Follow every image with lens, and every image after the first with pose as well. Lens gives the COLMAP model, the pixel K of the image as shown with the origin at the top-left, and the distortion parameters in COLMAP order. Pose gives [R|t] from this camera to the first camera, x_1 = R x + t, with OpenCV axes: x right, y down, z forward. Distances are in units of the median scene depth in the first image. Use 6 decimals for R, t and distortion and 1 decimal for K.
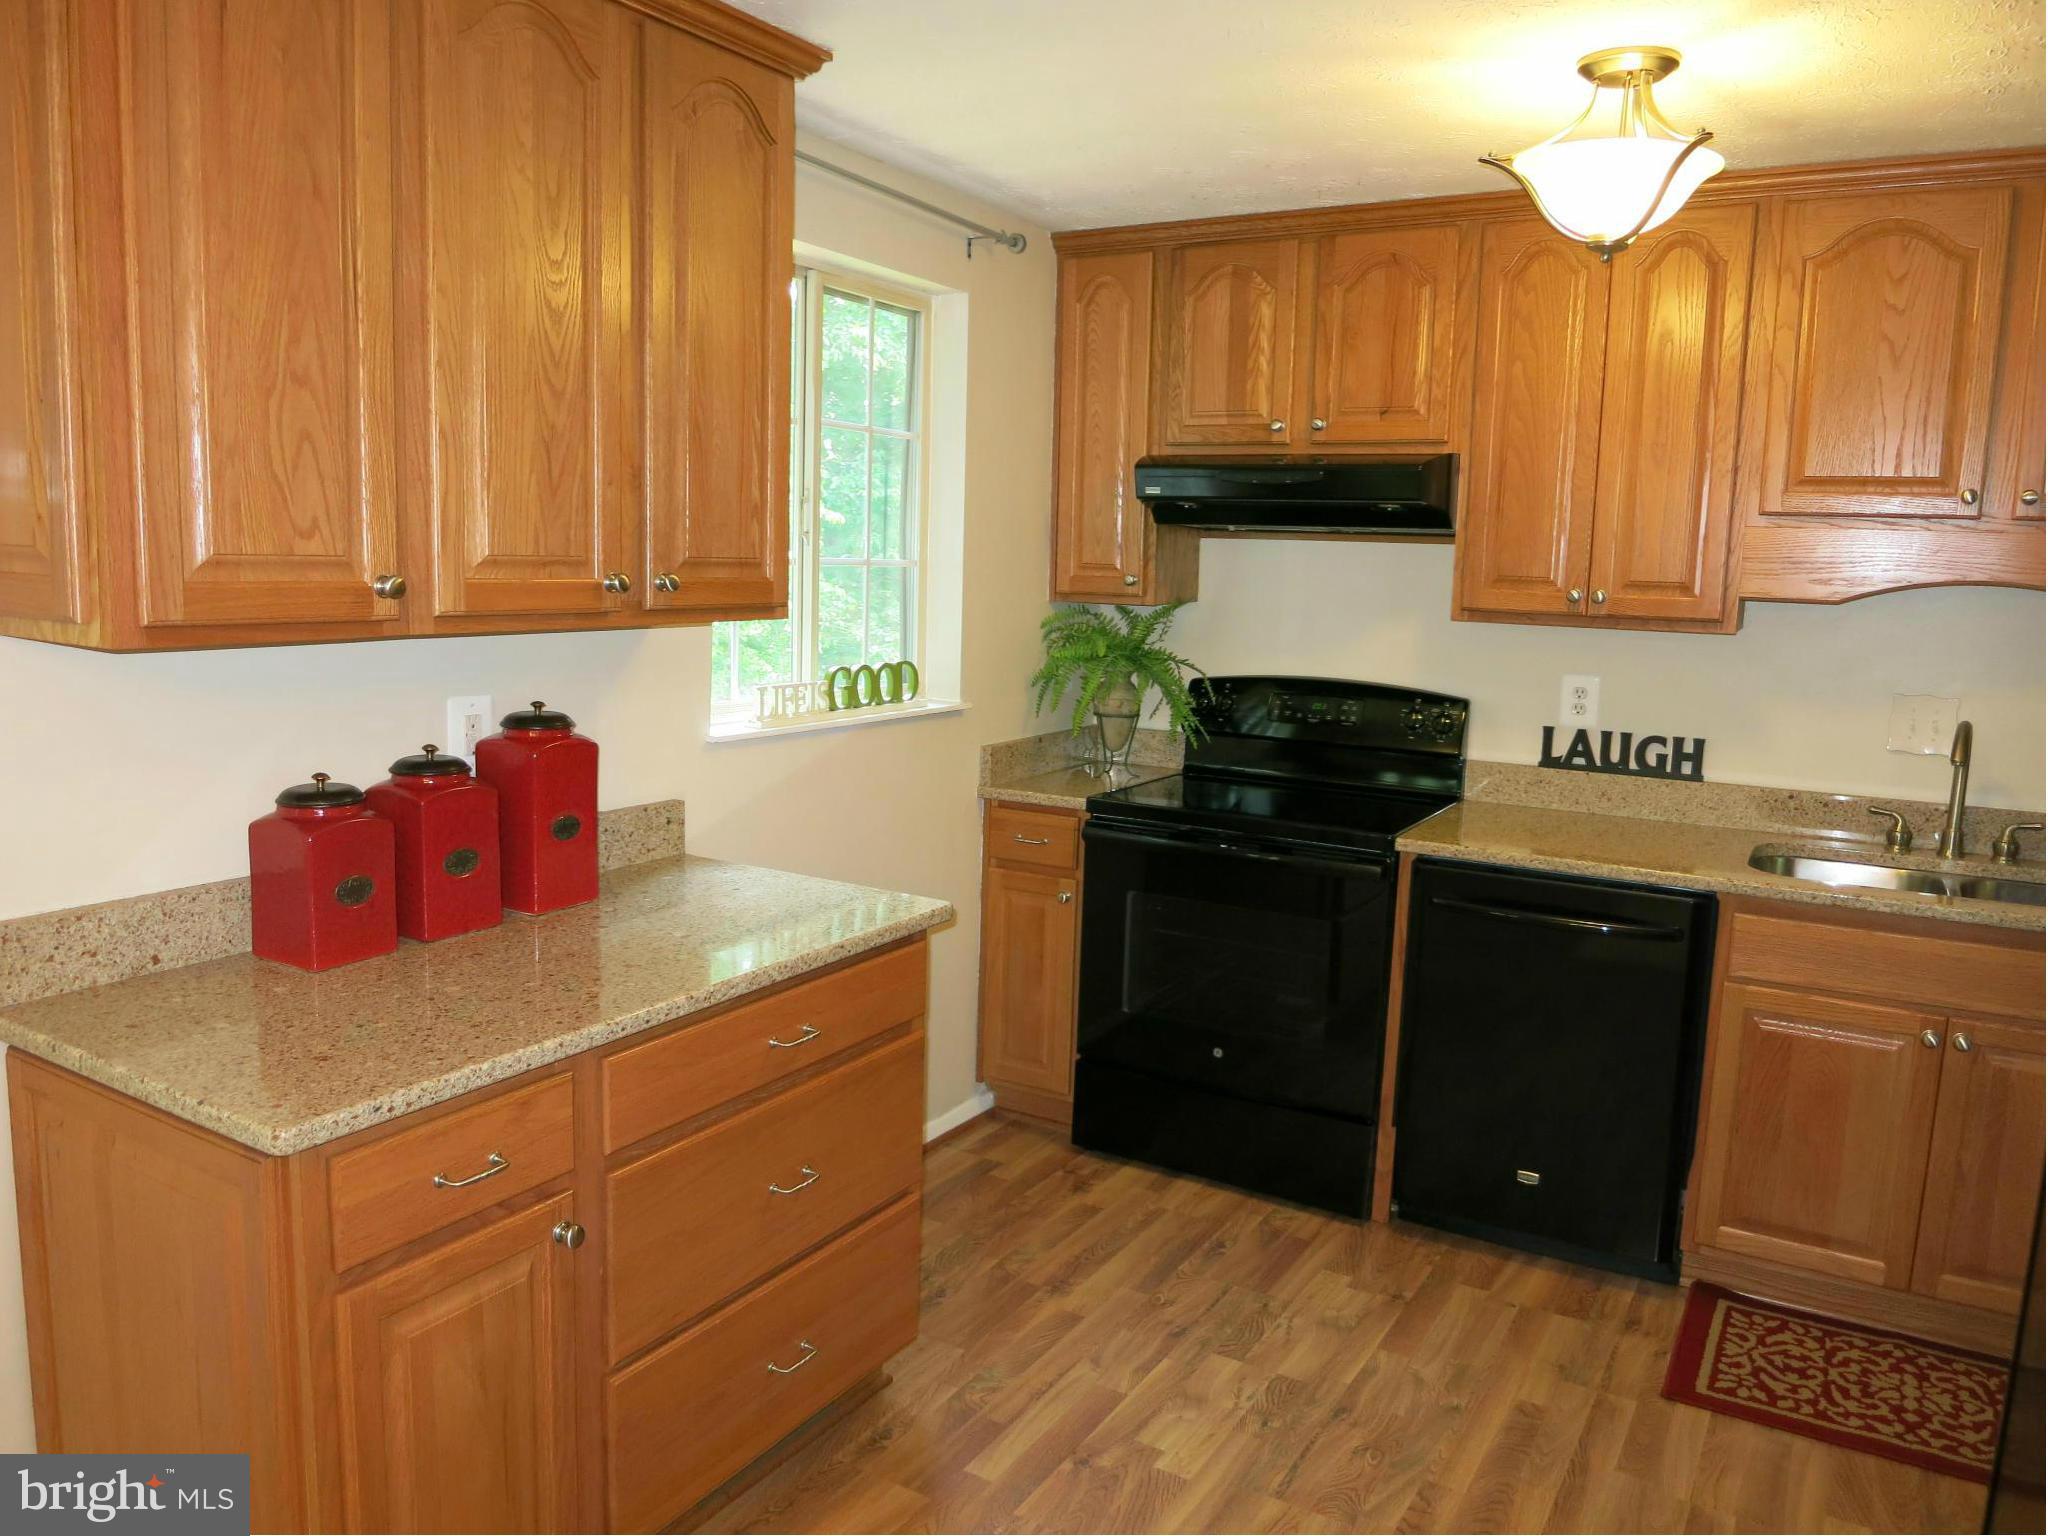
lens RADIAL K [[1476.2, 0, 1020.0], [0, 1476.2, 766.3], [0, 0, 1]] dist [-0.033605, -0.013225]
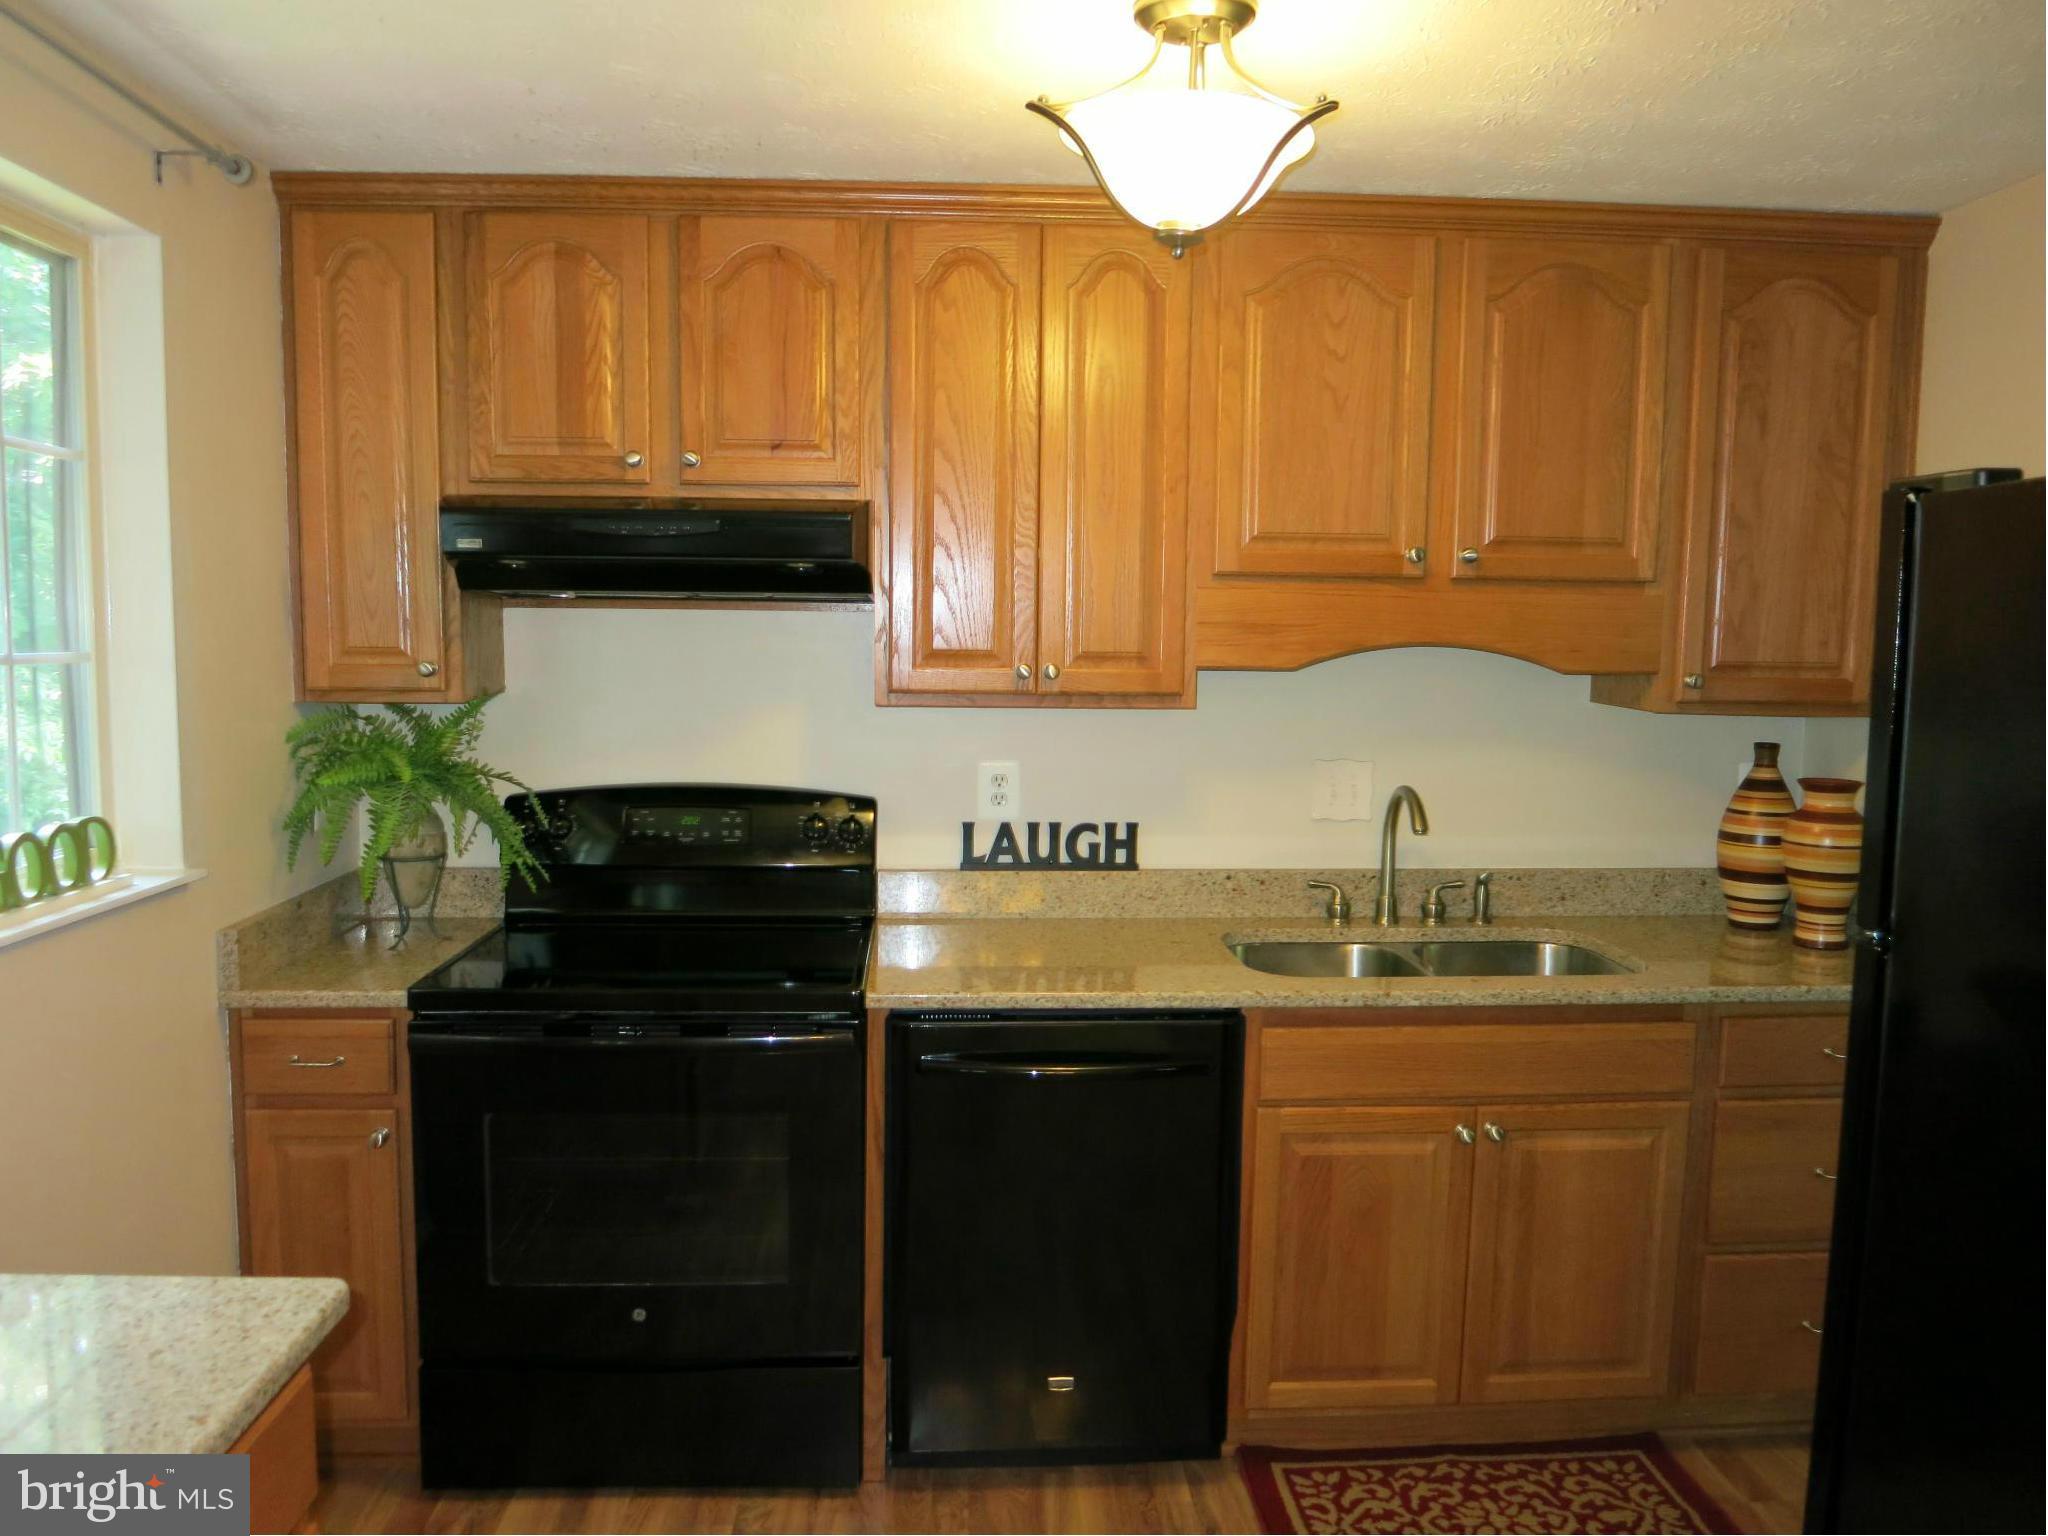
lens RADIAL K [[1476.2, 0, 1023.6], [0, 1476.2, 760.9], [0, 0, 1]] dist [-0.033605, -0.013225]
pose [[0.829921, -0.070280, 0.553437, -0.102527], [0.092302, 0.995659, -0.011978, -0.059572], [-0.550192, 0.061024, 0.832805, 0.323279]]
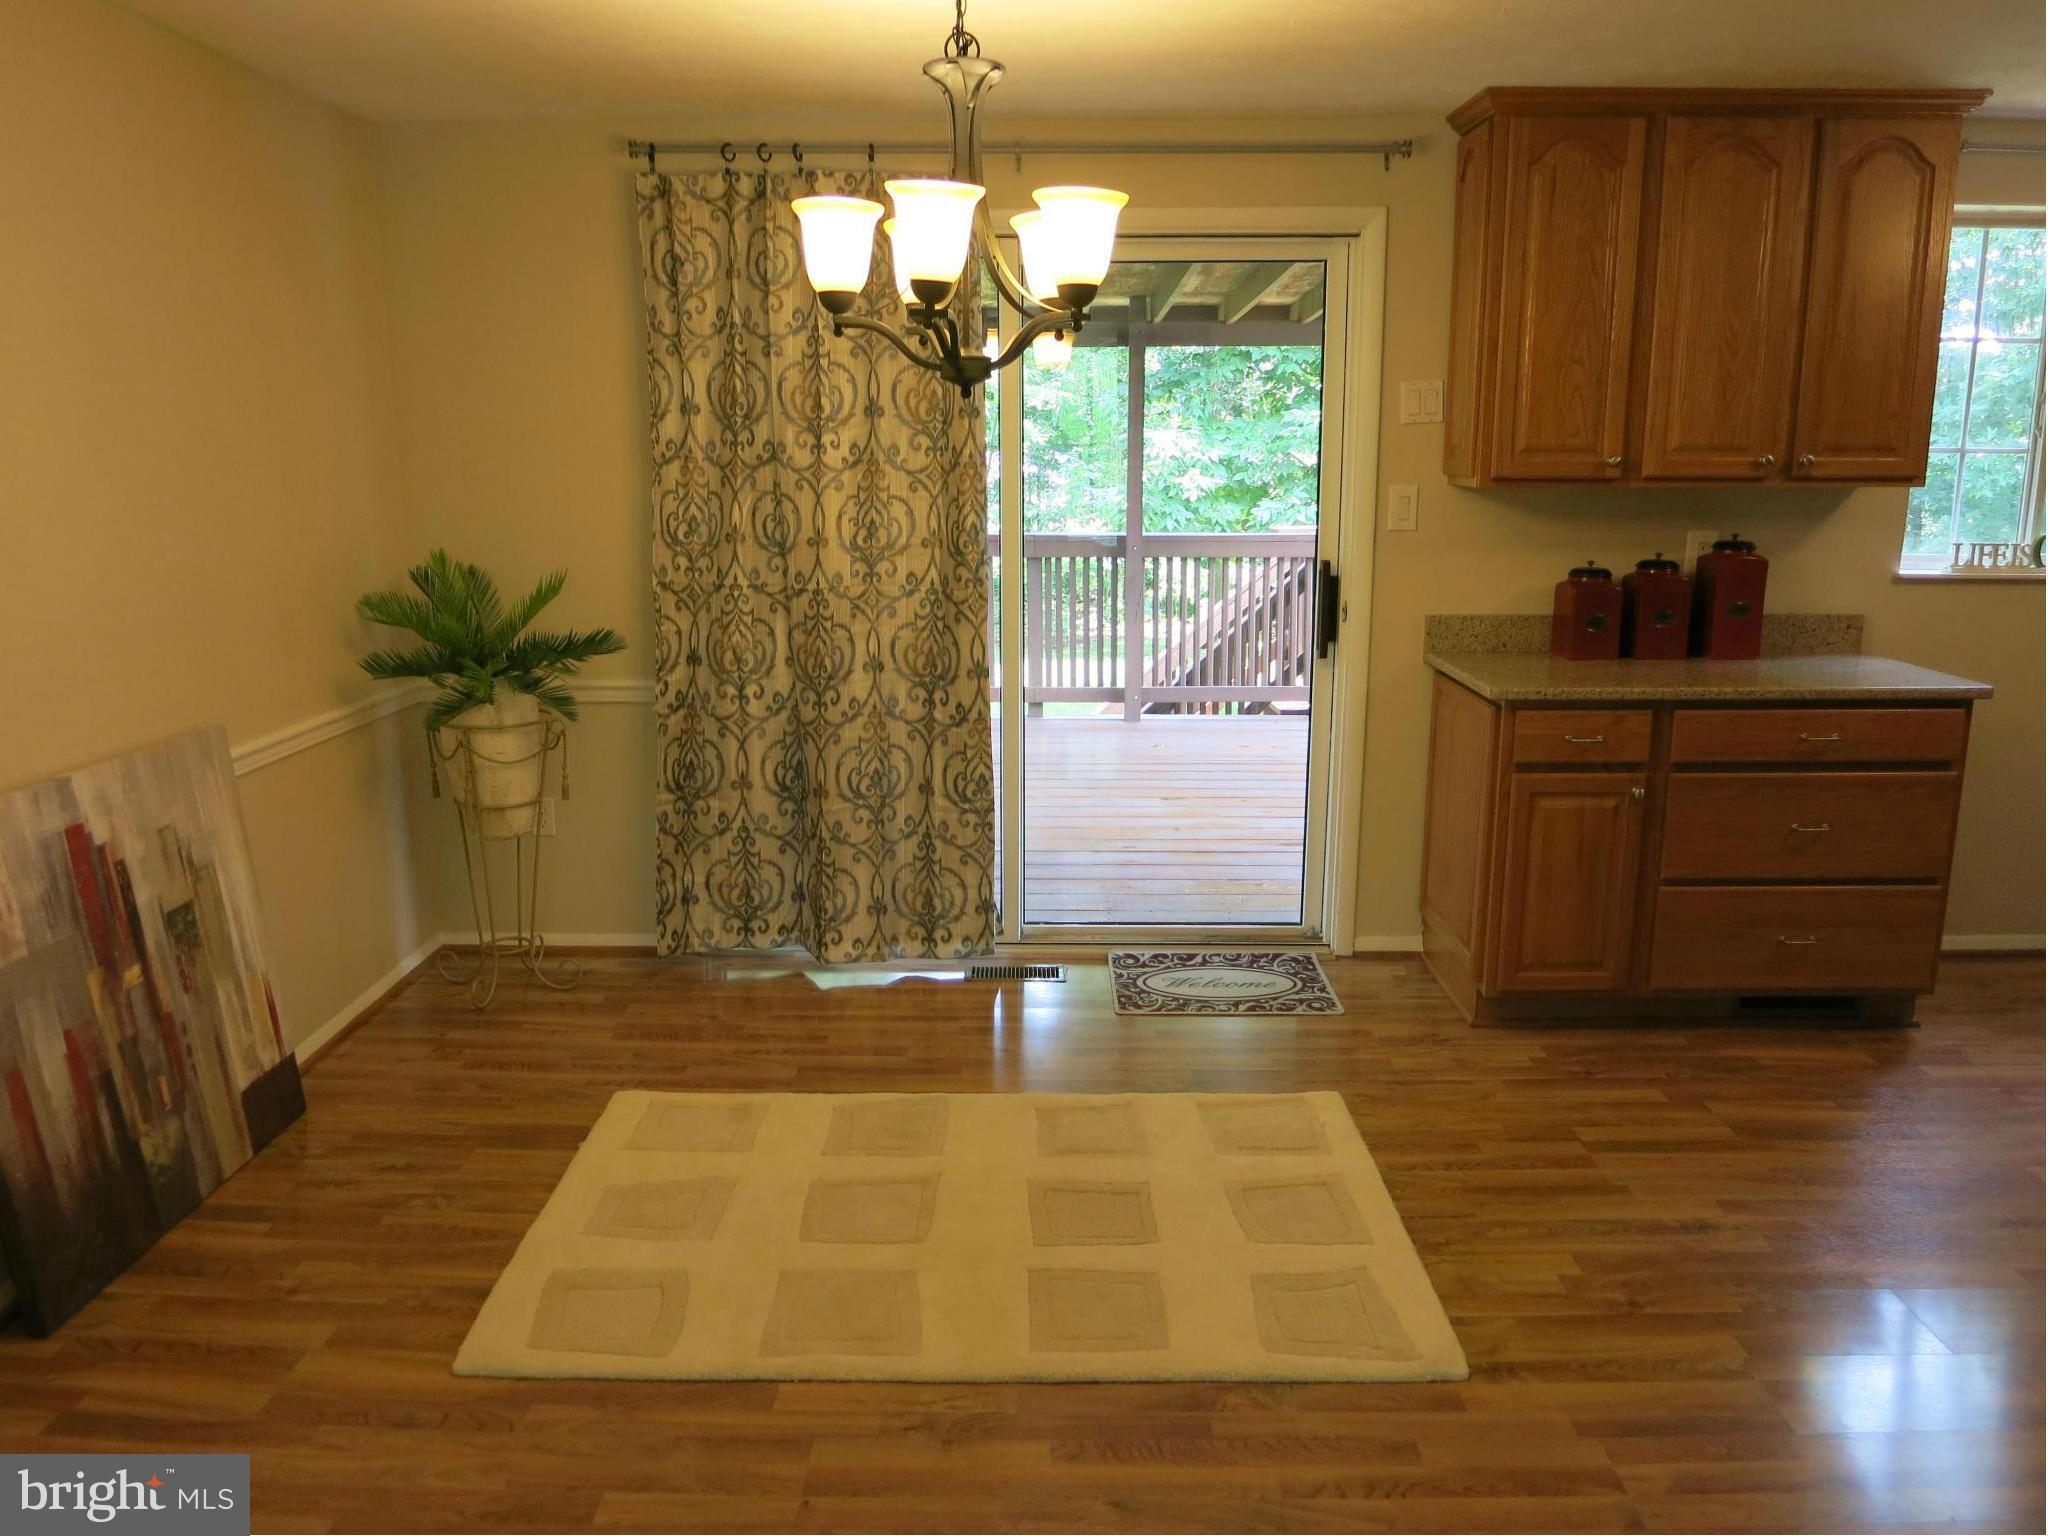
lens RADIAL K [[1476.2, 0, 1020.8], [0, 1476.2, 769.8], [0, 0, 1]] dist [-0.033605, -0.013225]
pose [[0.499578, 0.150319, -0.853127, 0.569304], [-0.103978, 0.988115, 0.113216, 0.091862], [0.860006, 0.032146, 0.509270, -0.425863]]
